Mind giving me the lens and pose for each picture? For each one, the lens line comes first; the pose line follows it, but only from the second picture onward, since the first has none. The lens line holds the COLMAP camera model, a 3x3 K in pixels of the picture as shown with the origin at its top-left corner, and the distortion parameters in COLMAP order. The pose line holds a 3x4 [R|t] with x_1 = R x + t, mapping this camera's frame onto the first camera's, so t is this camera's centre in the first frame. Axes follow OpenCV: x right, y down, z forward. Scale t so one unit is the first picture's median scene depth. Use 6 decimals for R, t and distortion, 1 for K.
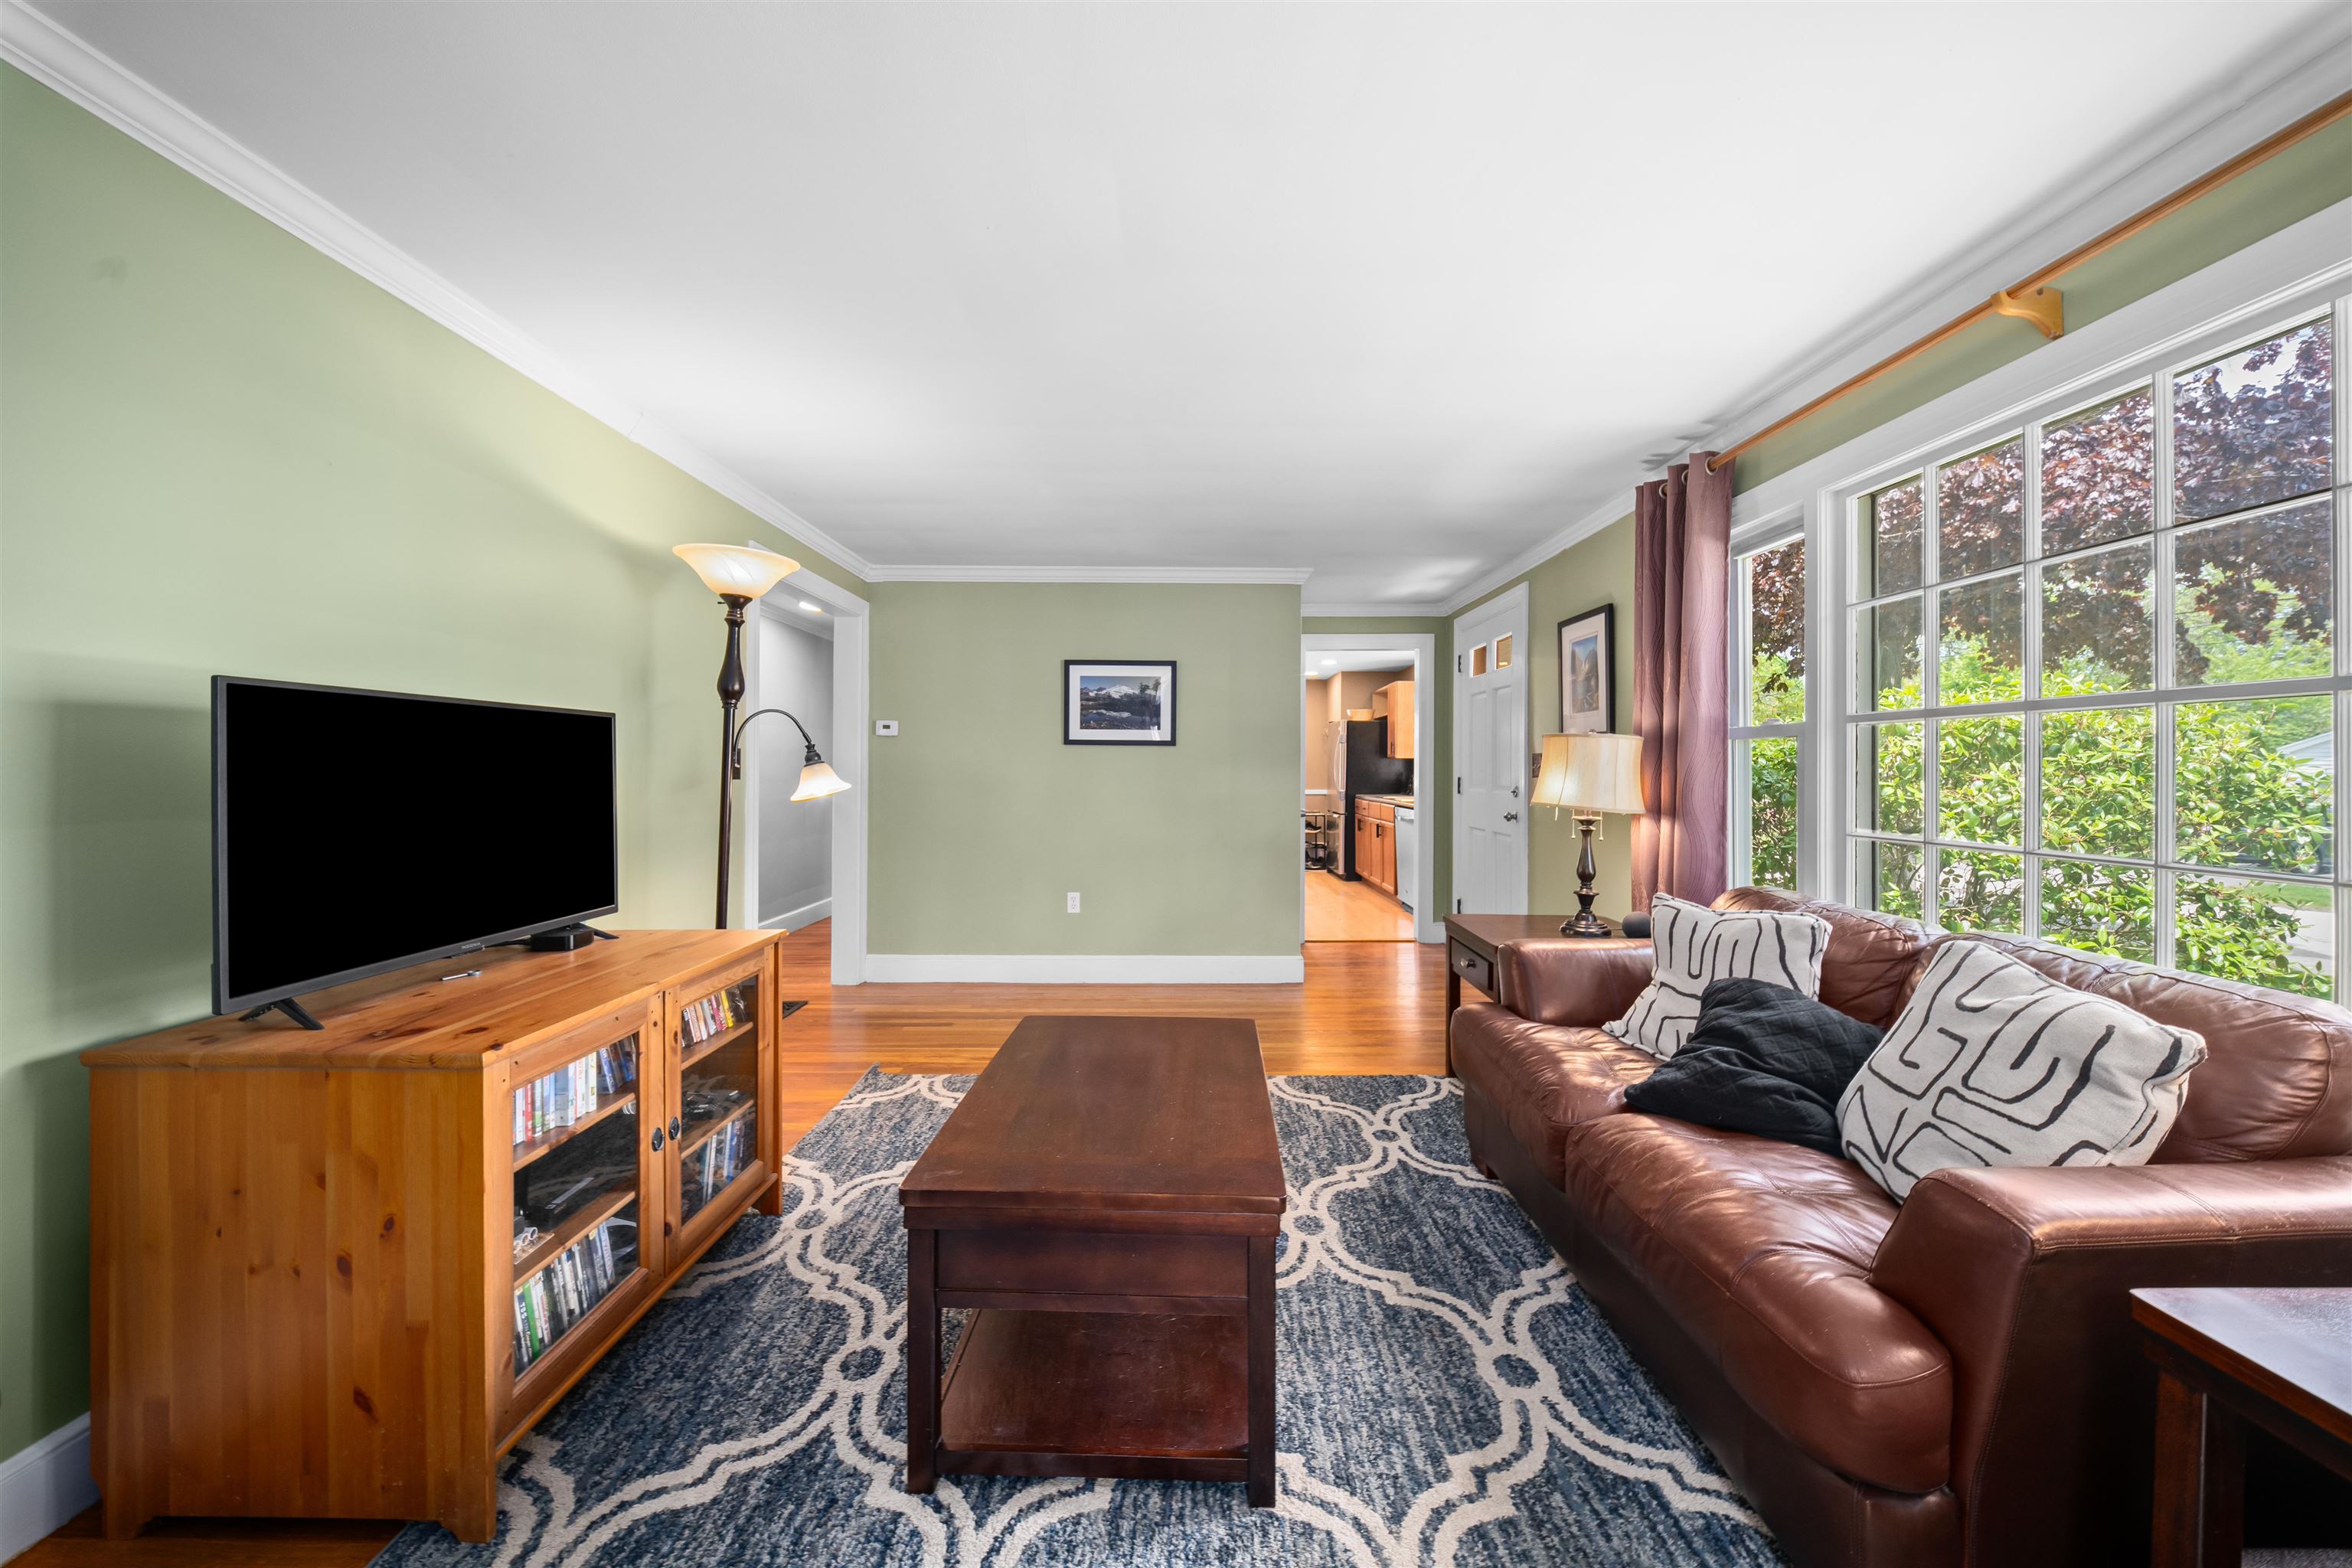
lens RADIAL K [[820.4, 0, 1185.7], [0, 820.4, 770.8], [0, 0, 1]] dist [-0.008328, -0.000201]
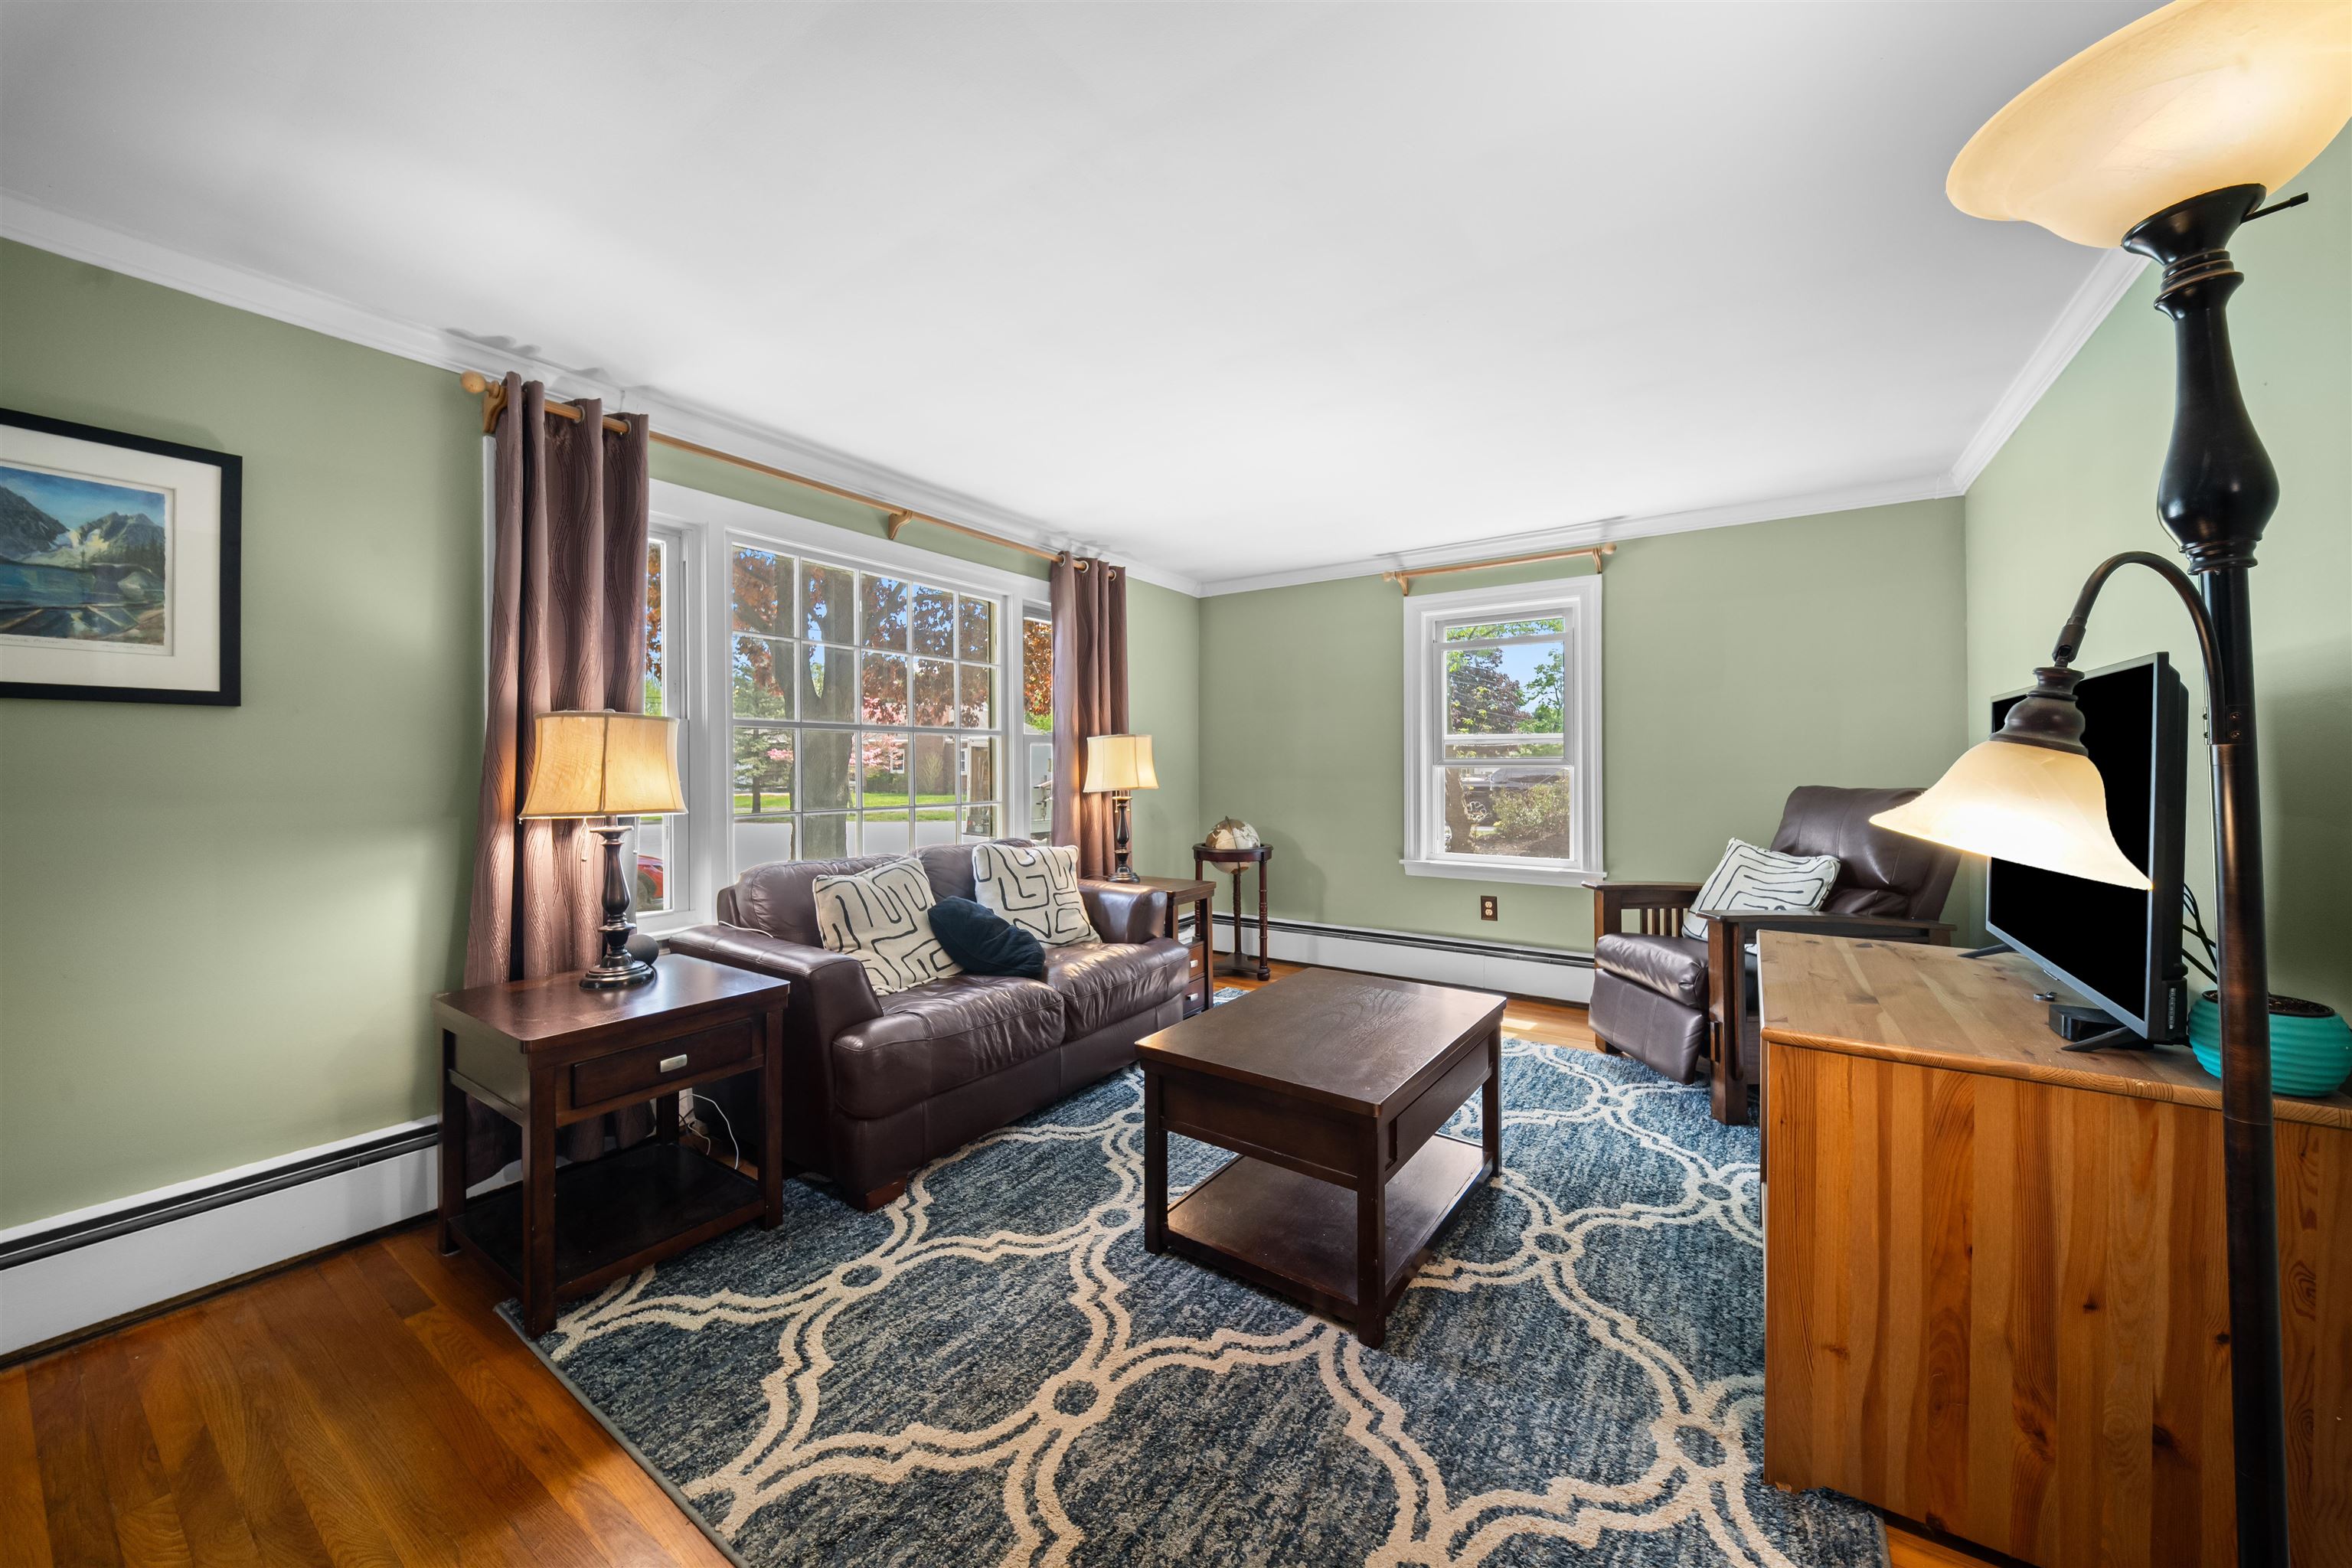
lens RADIAL K [[820.4, 0, 1185.7], [0, 820.4, 770.8], [0, 0, 1]] dist [-0.008328, -0.000201]
pose [[-0.823394, -0.005993, 0.567438, -0.433110], [0.003709, 0.999866, 0.015943, -0.005827], [-0.567457, 0.015232, -0.823262, 1.577590]]
